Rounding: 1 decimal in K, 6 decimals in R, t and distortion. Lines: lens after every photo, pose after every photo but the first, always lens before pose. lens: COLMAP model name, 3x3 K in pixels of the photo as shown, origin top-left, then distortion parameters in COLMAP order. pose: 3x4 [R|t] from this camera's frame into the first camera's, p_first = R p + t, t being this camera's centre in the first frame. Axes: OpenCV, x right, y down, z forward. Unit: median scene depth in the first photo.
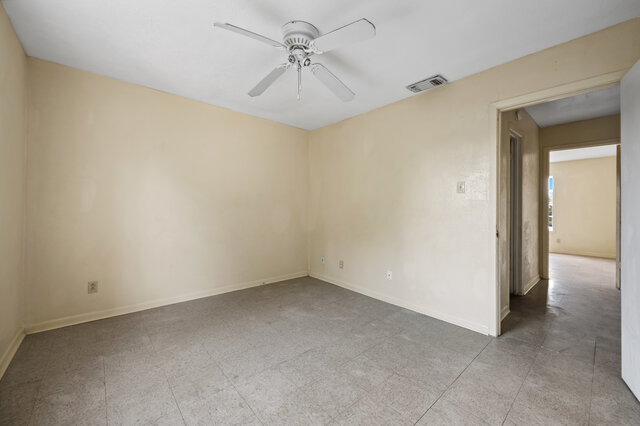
lens RADIAL K [[256.3, 0, 320.3], [0, 256.3, 210.3], [0, 0, 1]] dist [-0.002995, 0.000351]
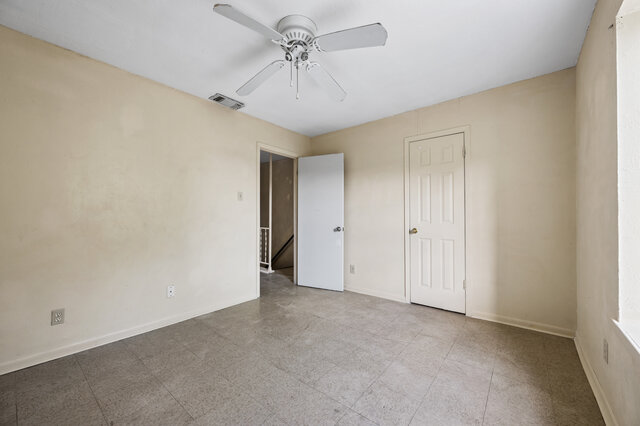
lens RADIAL K [[256.3, 0, 320.0], [0, 256.3, 212.2], [0, 0, 1]] dist [-0.002995, 0.000351]
pose [[-0.172493, 0.000558, 0.985011, -0.921745], [0.002177, 0.999998, -0.000185, -0.007461], [-0.985008, 0.002112, -0.172494, 0.954810]]
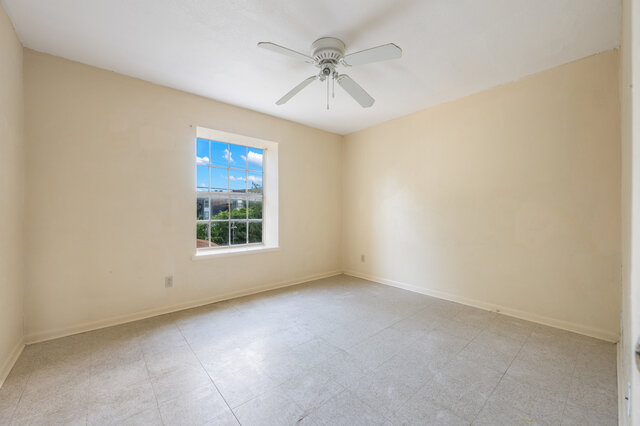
lens RADIAL K [[256.3, 0, 318.8], [0, 256.3, 211.4], [0, 0, 1]] dist [-0.002995, 0.000351]
pose [[-0.008887, -0.003953, -0.999953, 0.892557], [-0.006116, 0.999974, -0.003899, 0.010910], [0.999942, 0.006081, -0.008911, 0.855697]]
